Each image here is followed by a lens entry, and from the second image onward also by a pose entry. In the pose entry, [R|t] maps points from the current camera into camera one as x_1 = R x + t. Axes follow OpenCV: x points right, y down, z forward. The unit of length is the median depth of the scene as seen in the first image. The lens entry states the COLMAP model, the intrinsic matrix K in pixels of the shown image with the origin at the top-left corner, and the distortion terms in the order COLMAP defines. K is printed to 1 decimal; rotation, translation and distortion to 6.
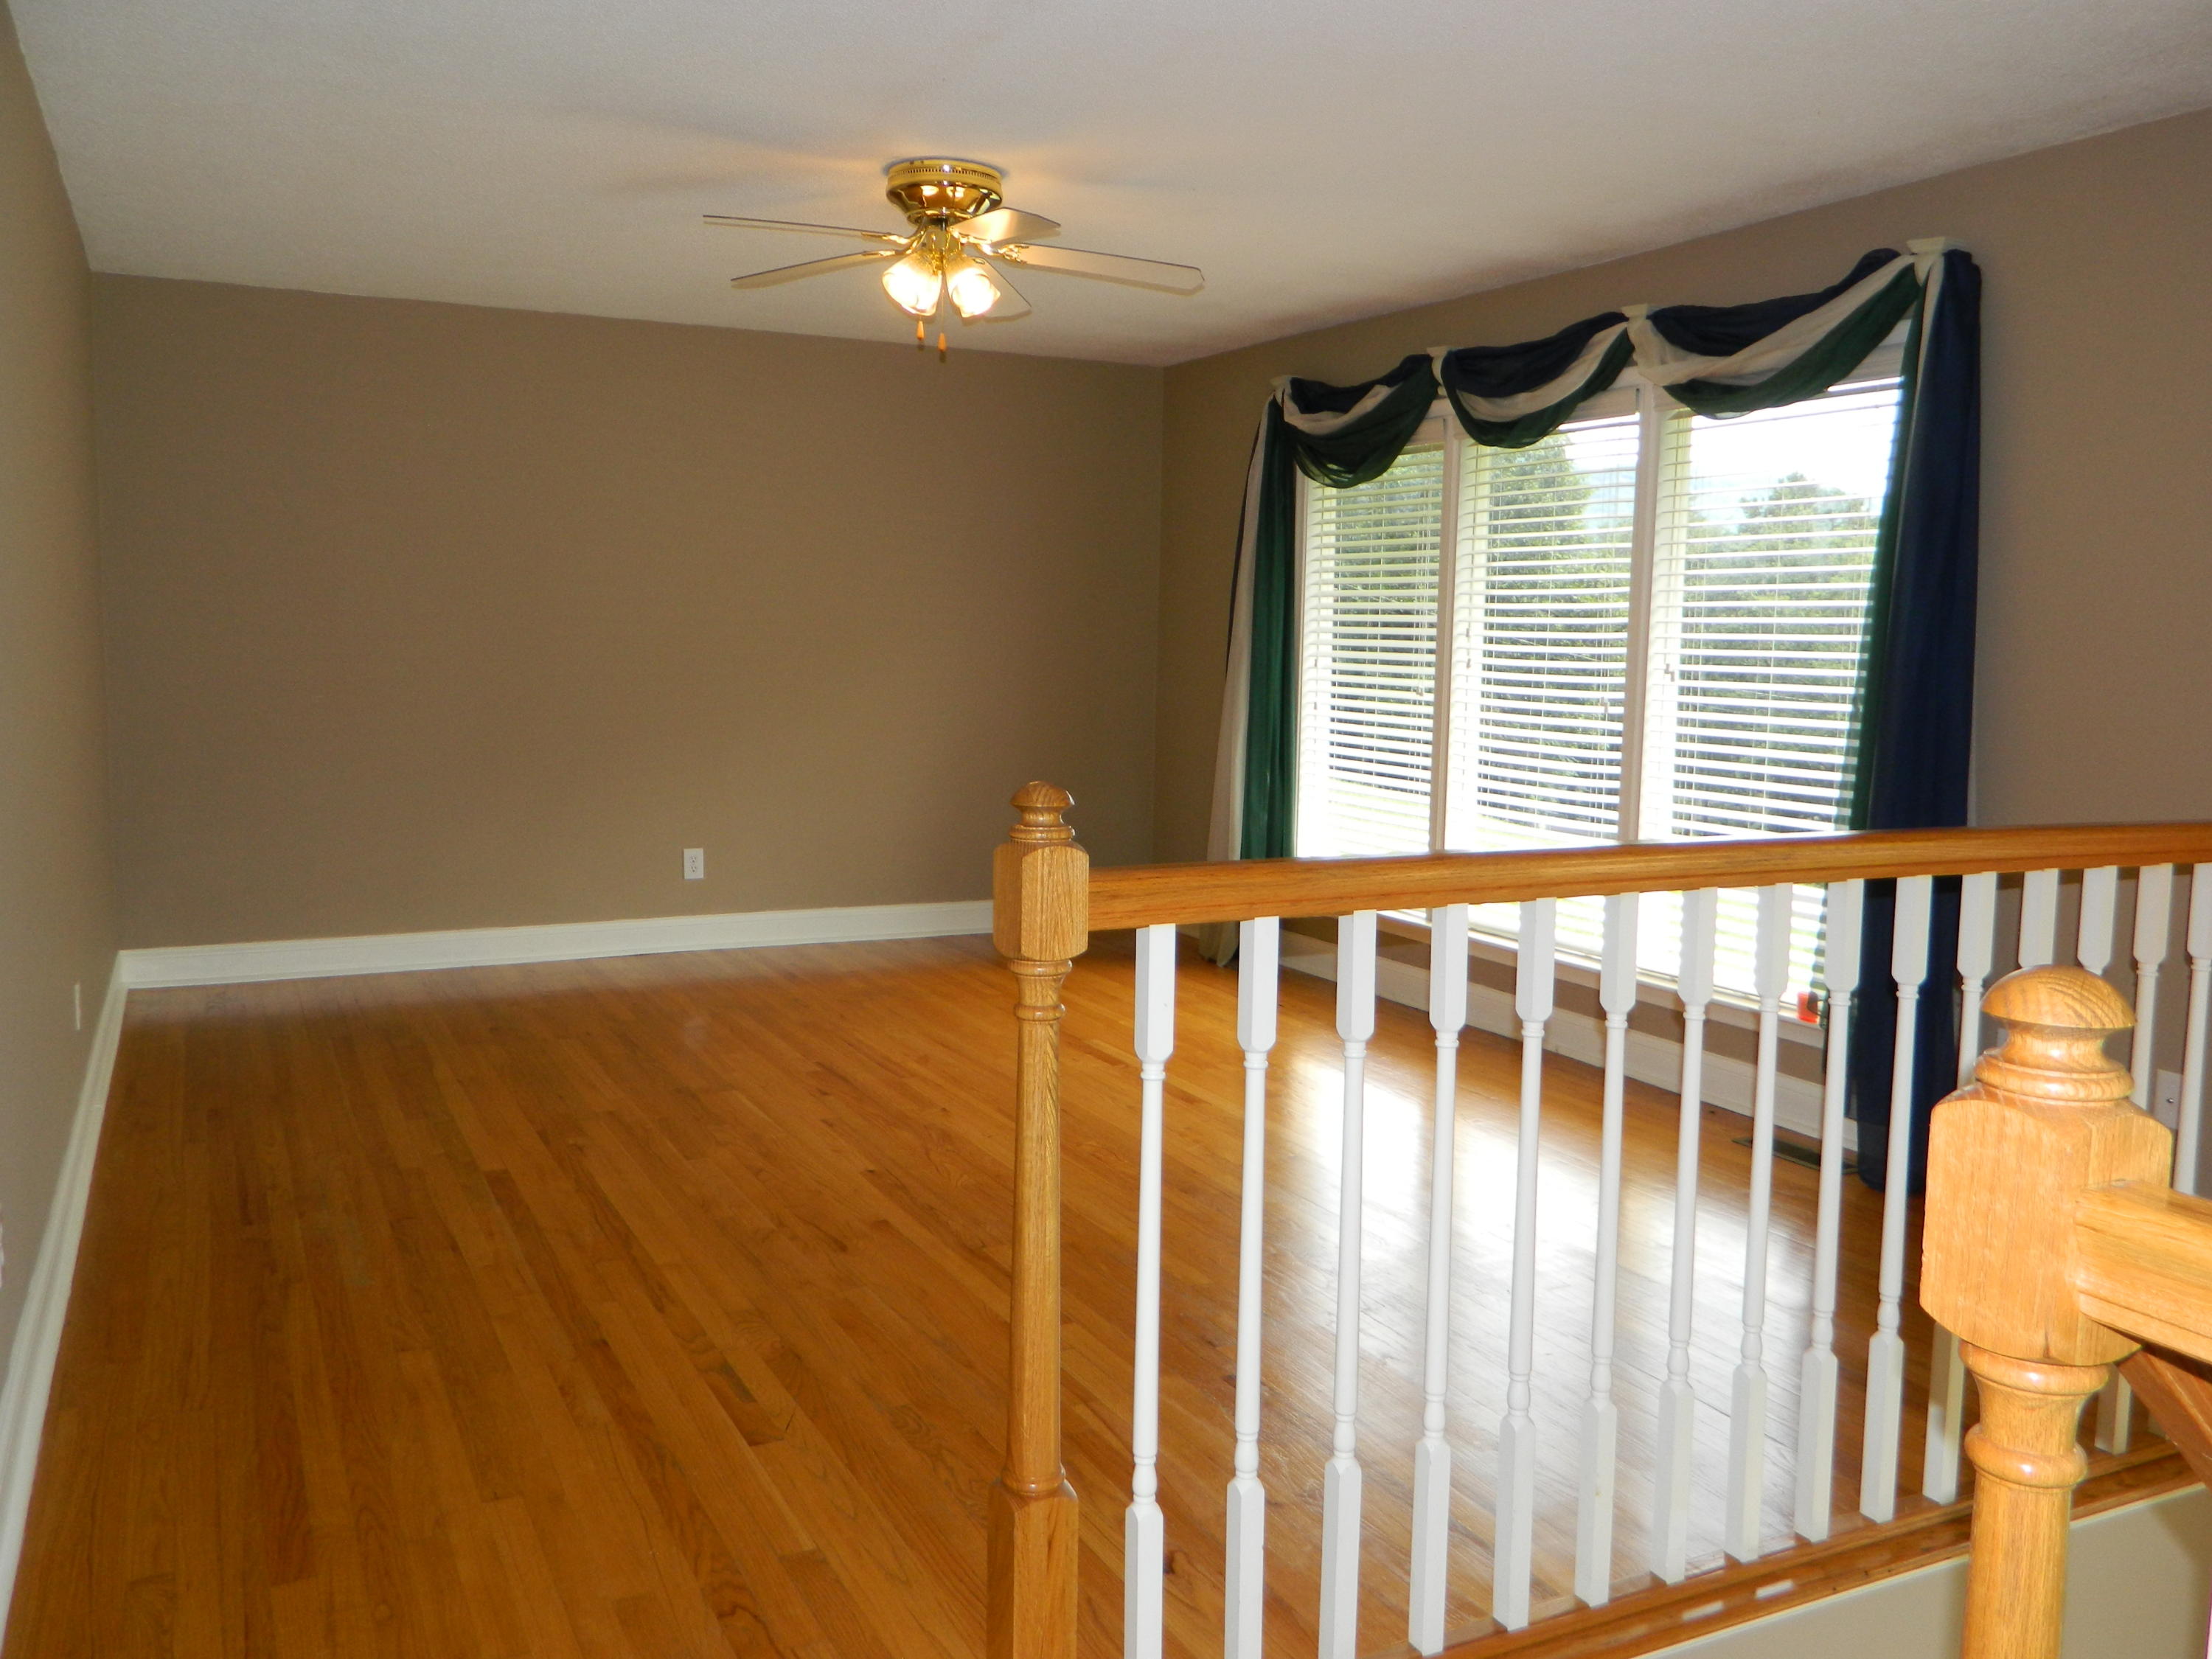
lens RADIAL K [[1828.5, 0, 1104.7], [0, 1828.5, 836.2], [0, 0, 1]] dist [-0.012281, -0.009697]
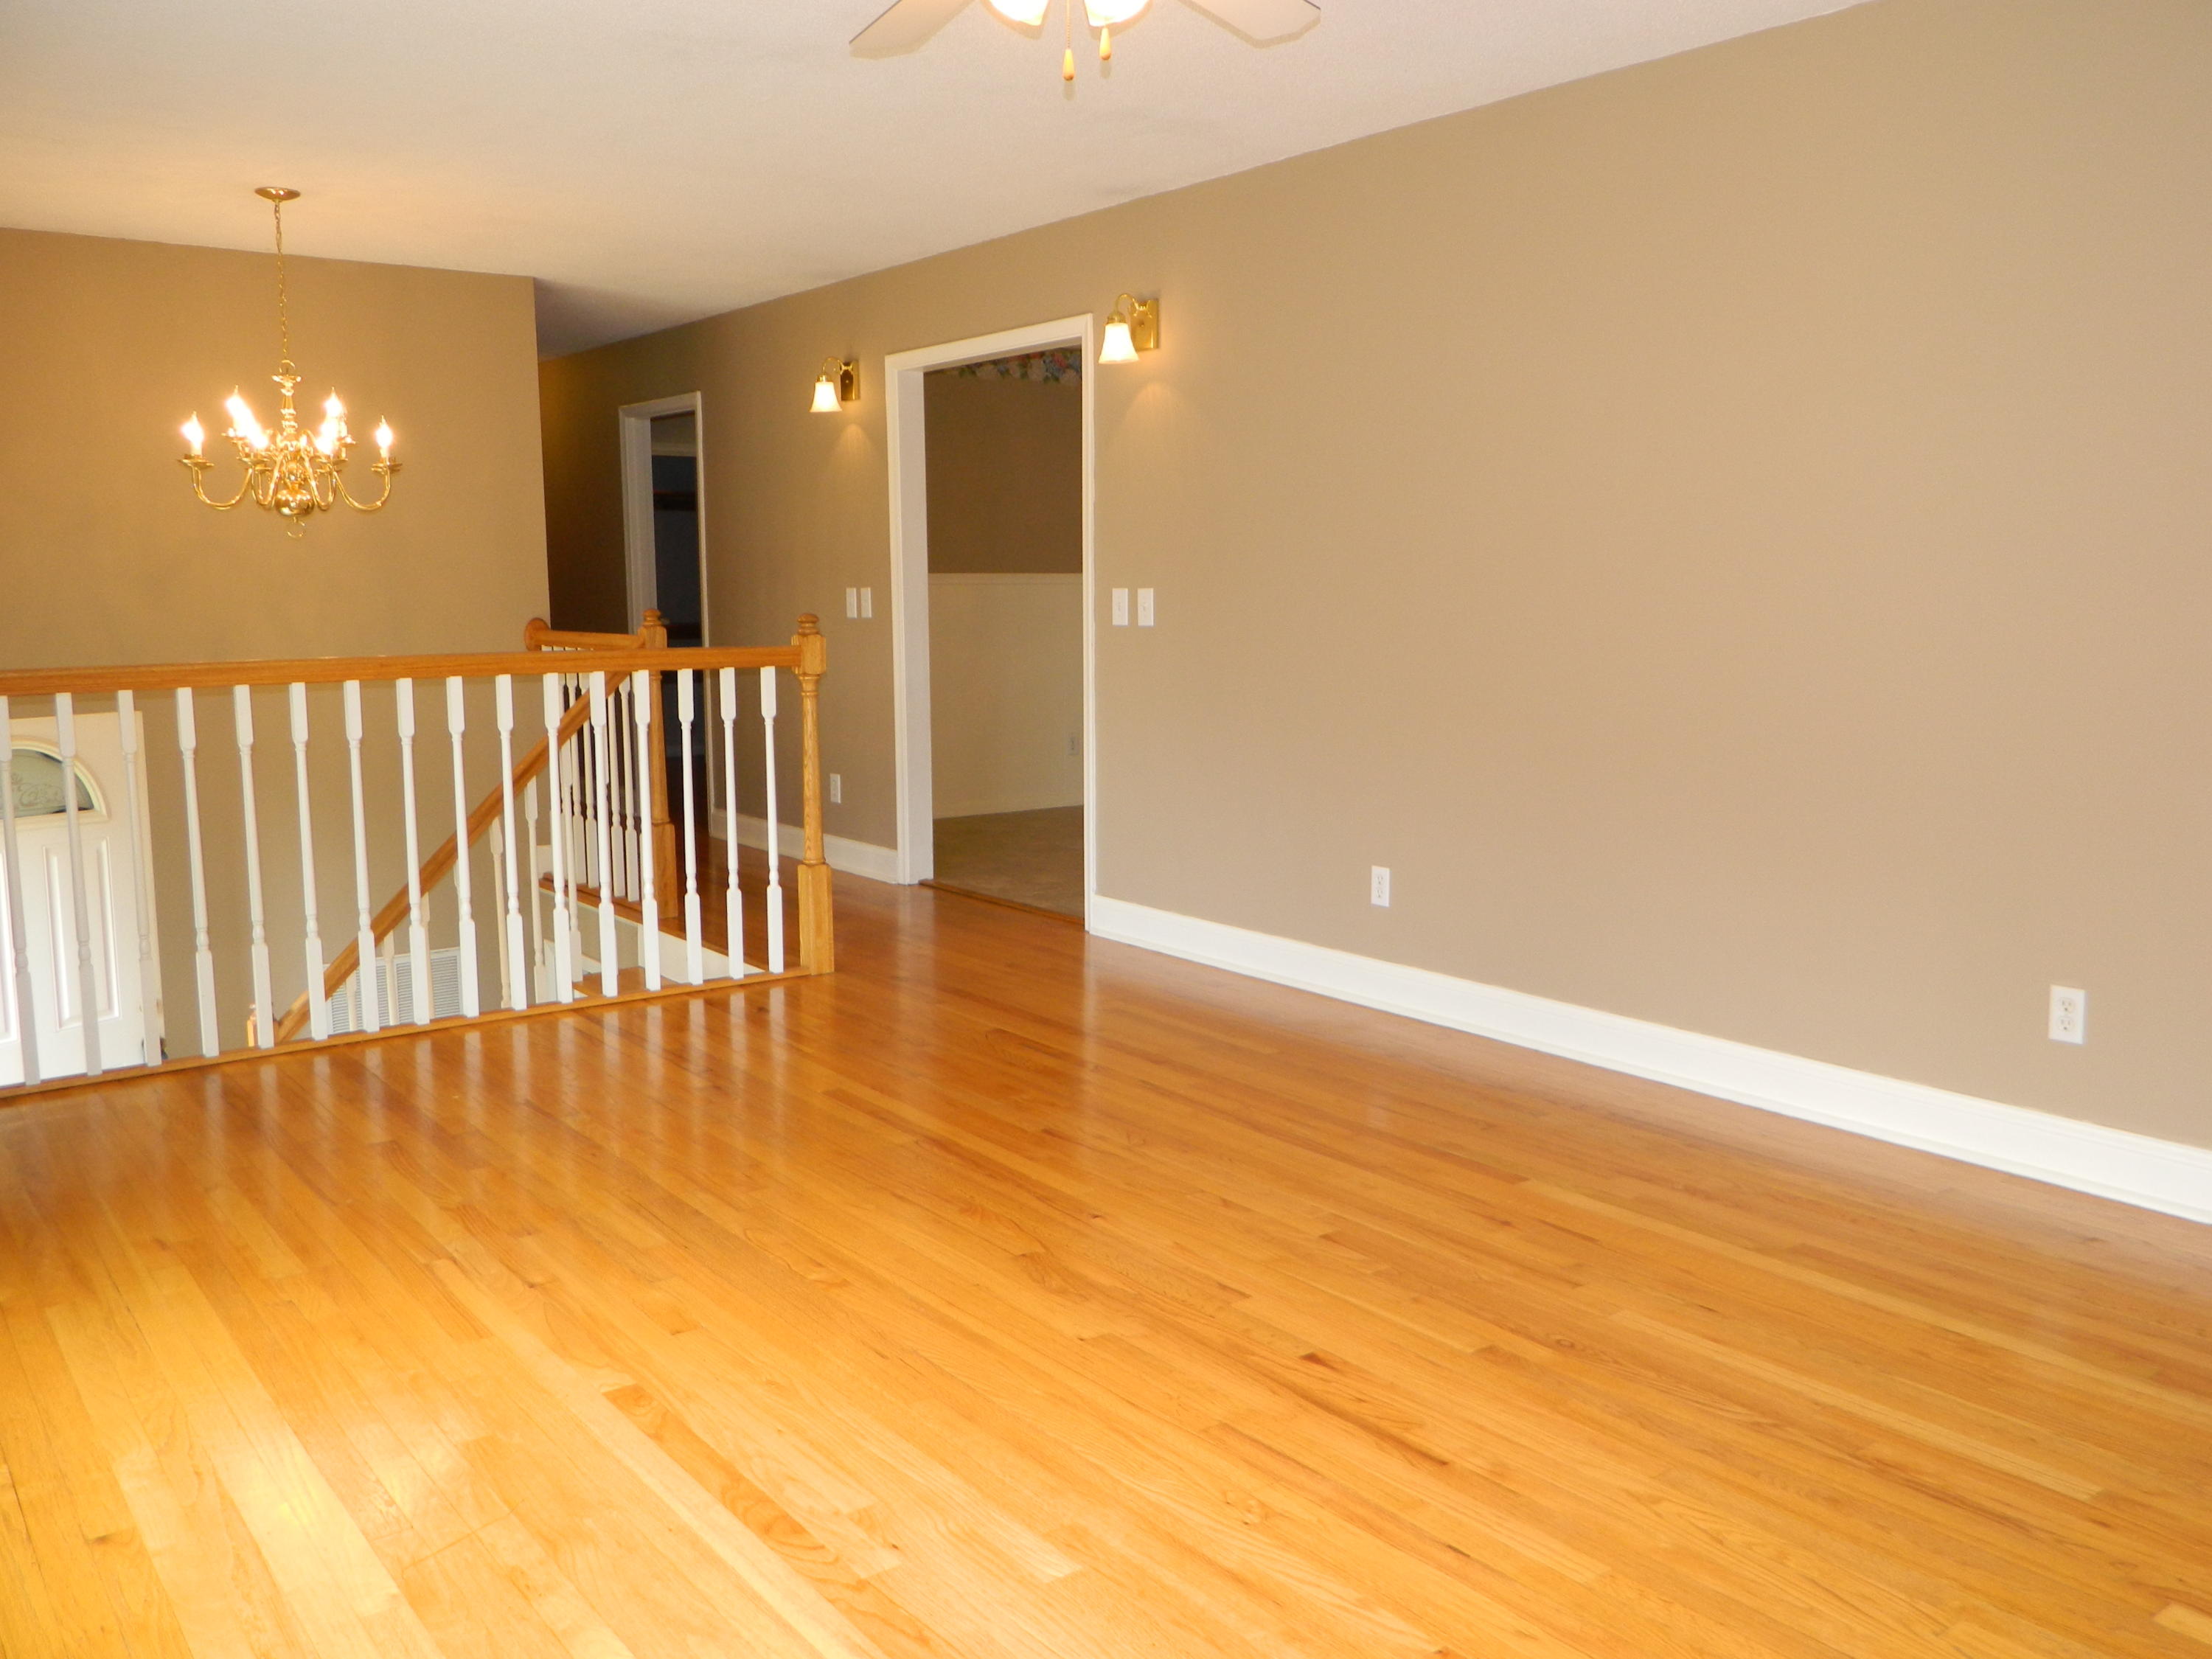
lens RADIAL K [[1828.5, 0, 1104.7], [0, 1828.5, 836.2], [0, 0, 1]] dist [-0.012281, -0.009697]
pose [[-0.984080, 0.018095, -0.176801, 0.008964], [-0.026003, 0.969439, 0.243952, -0.154694], [0.175812, 0.244665, -0.953535, 1.491025]]
